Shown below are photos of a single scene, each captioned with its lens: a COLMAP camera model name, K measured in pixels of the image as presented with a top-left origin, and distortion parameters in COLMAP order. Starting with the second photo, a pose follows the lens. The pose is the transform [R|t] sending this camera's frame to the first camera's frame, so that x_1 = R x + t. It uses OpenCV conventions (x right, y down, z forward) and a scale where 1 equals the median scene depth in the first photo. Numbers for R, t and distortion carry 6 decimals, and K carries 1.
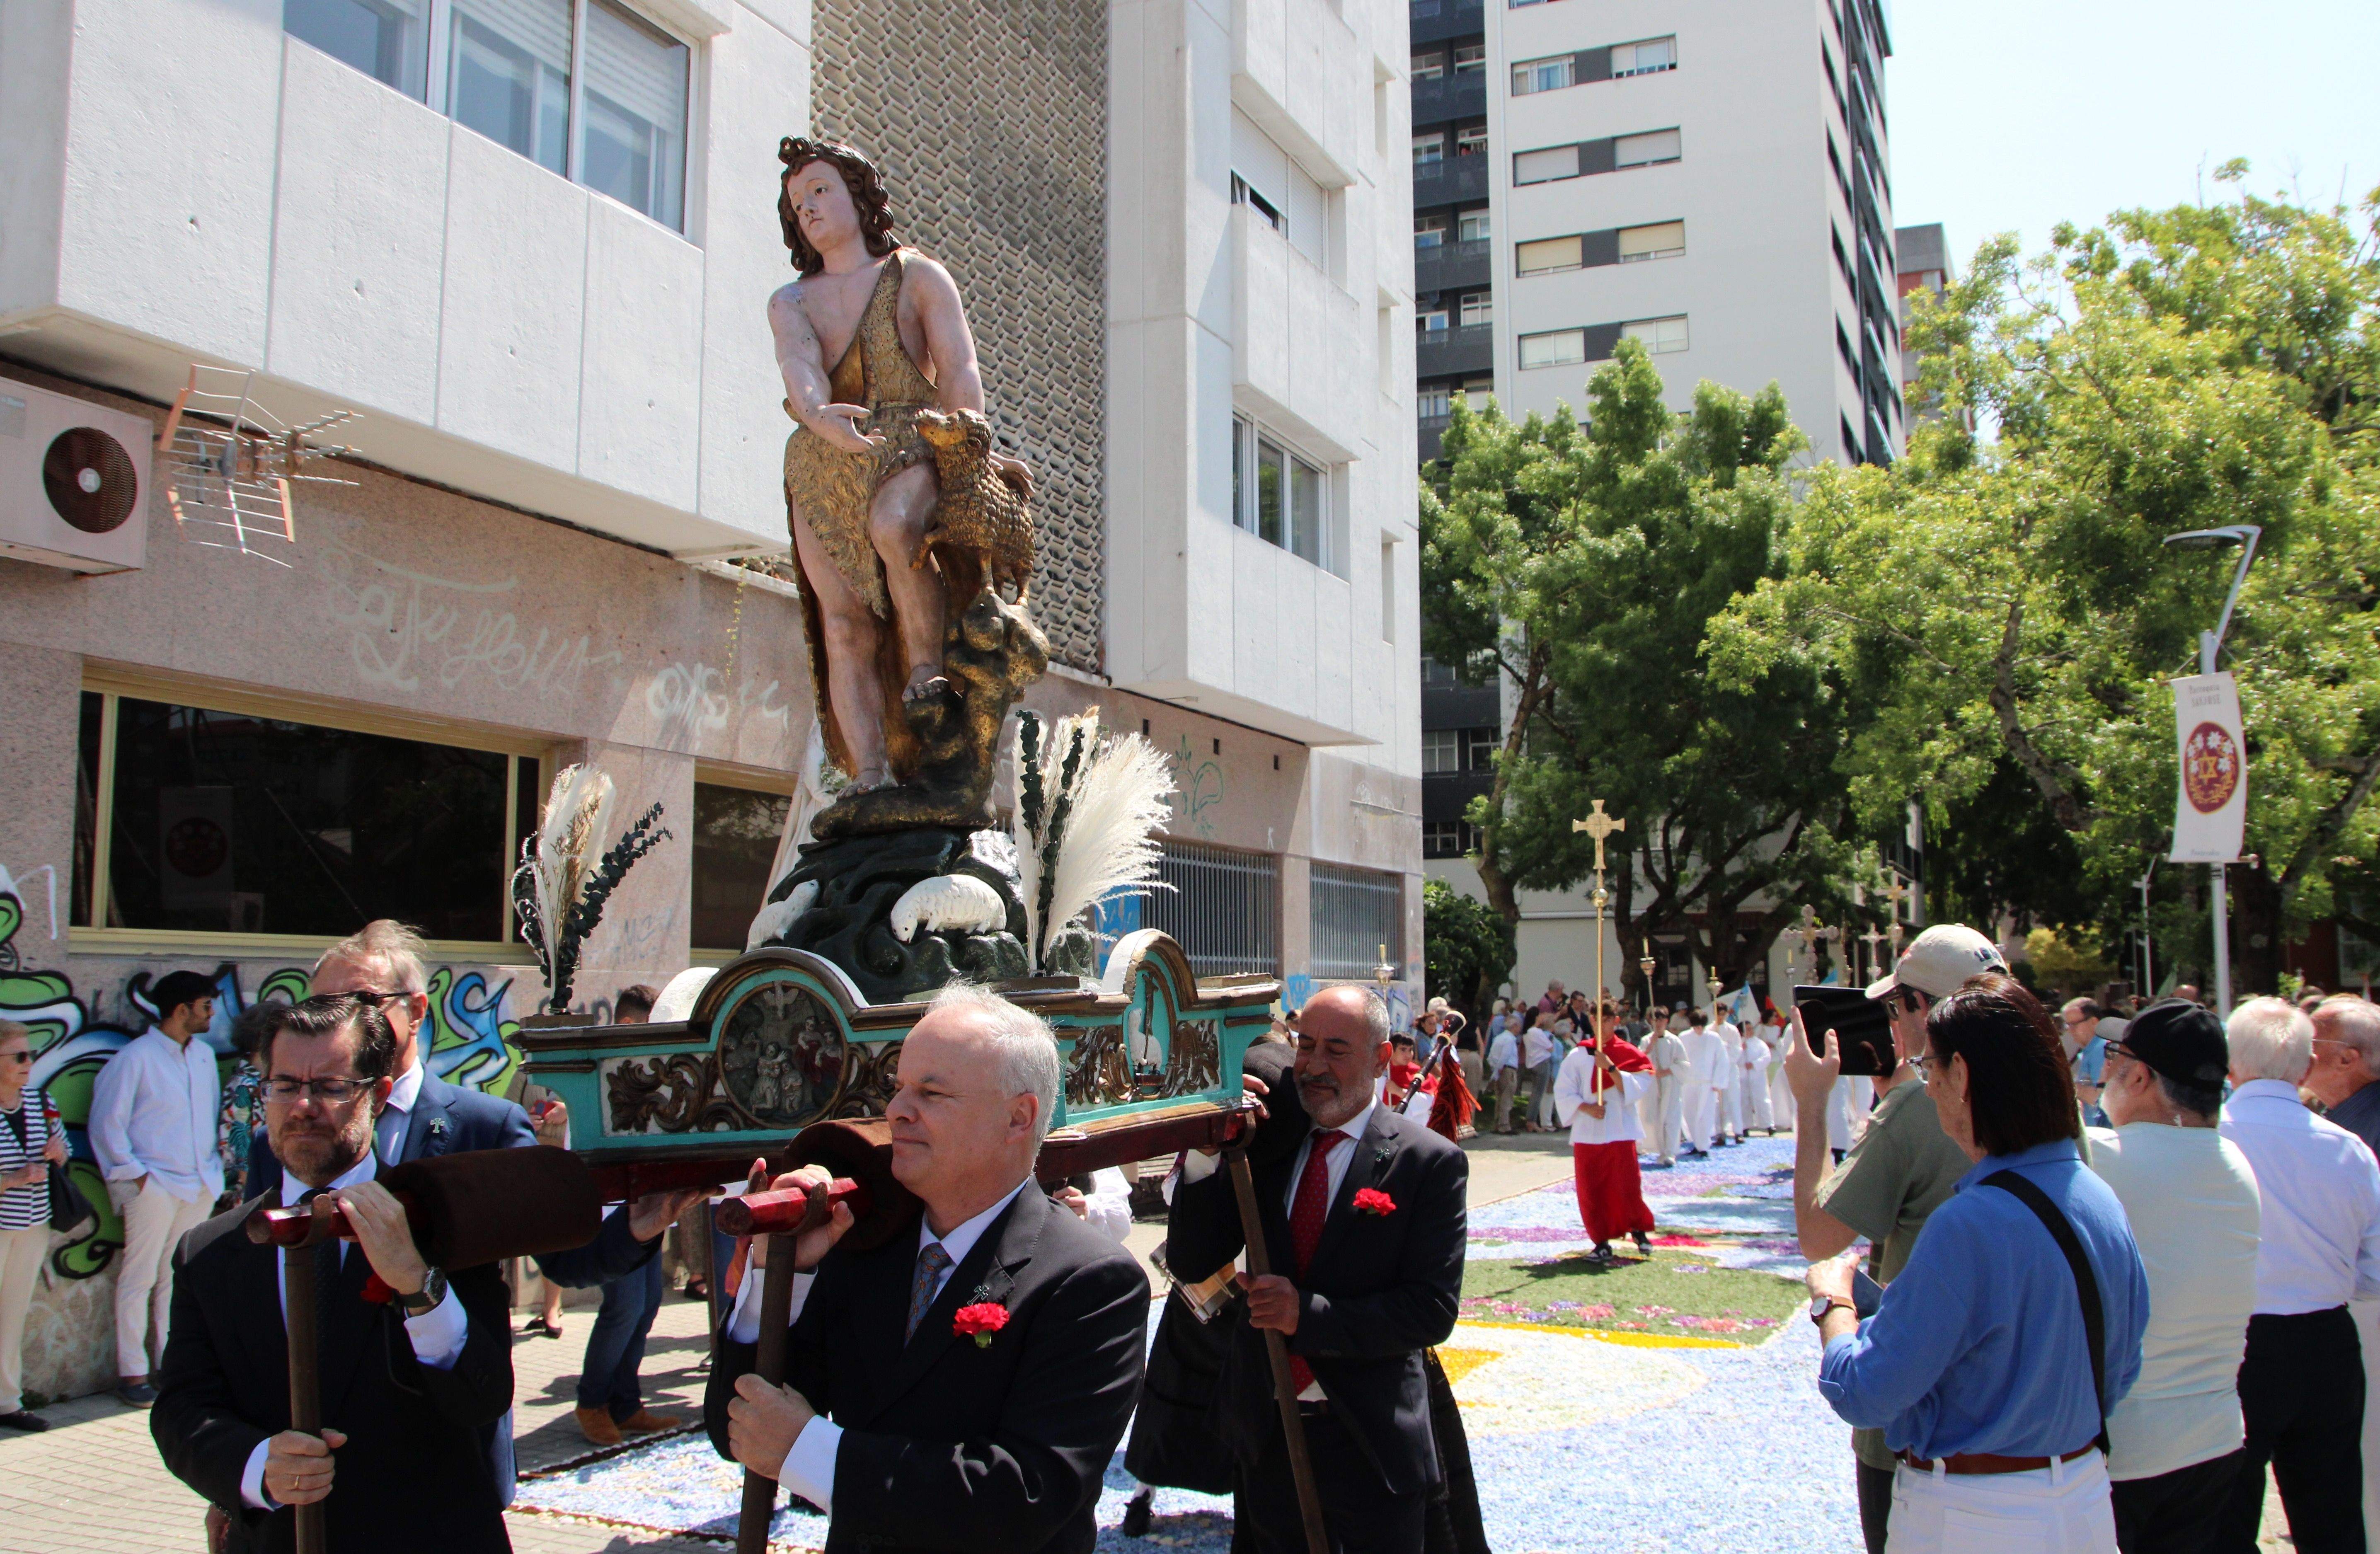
lens RADIAL K [[2139.3, 0, 1190.0], [0, 2139.3, 777.0], [0, 0, 1]] dist [-0.099628, 0.028488]
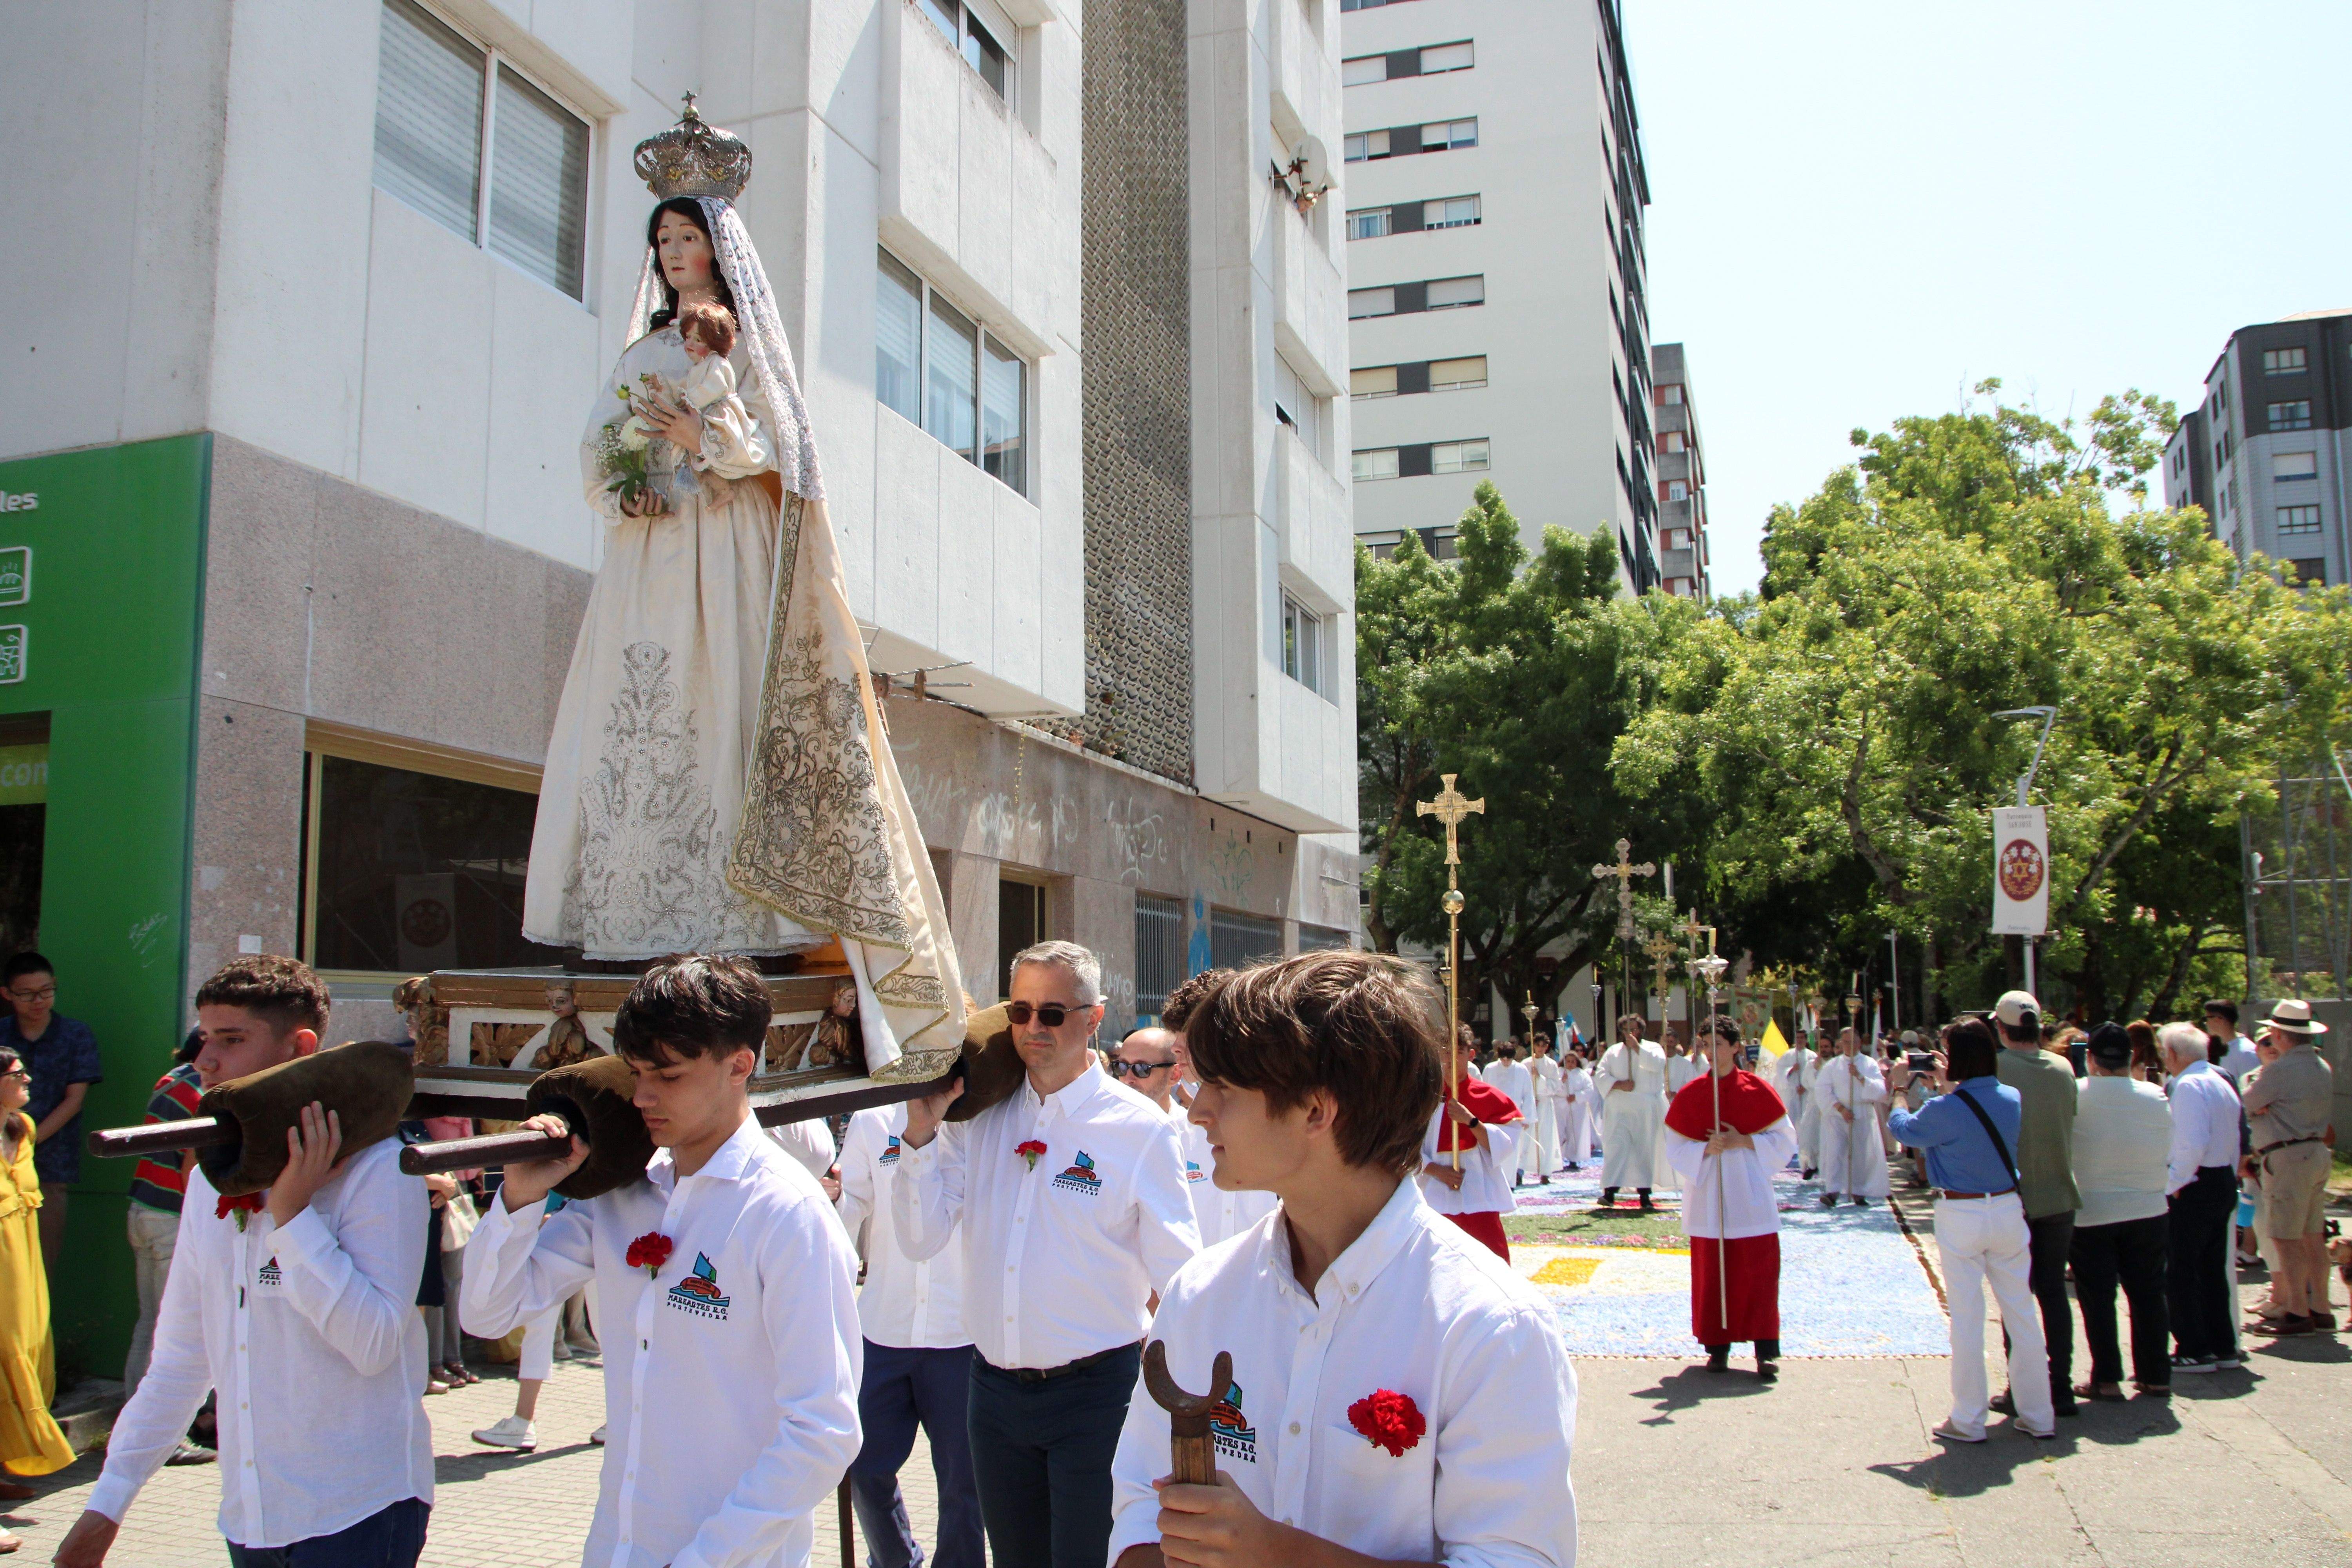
lens RADIAL K [[2034.1, 0, 1176.0], [0, 2034.1, 784.0], [0, 0, 1]] dist [-0.094336, -0.005759]
pose [[0.993876, 0.008418, 0.110183, -0.138992], [-0.006138, 0.999760, -0.021021, -0.016872], [-0.110333, 0.020216, 0.993689, -0.179169]]
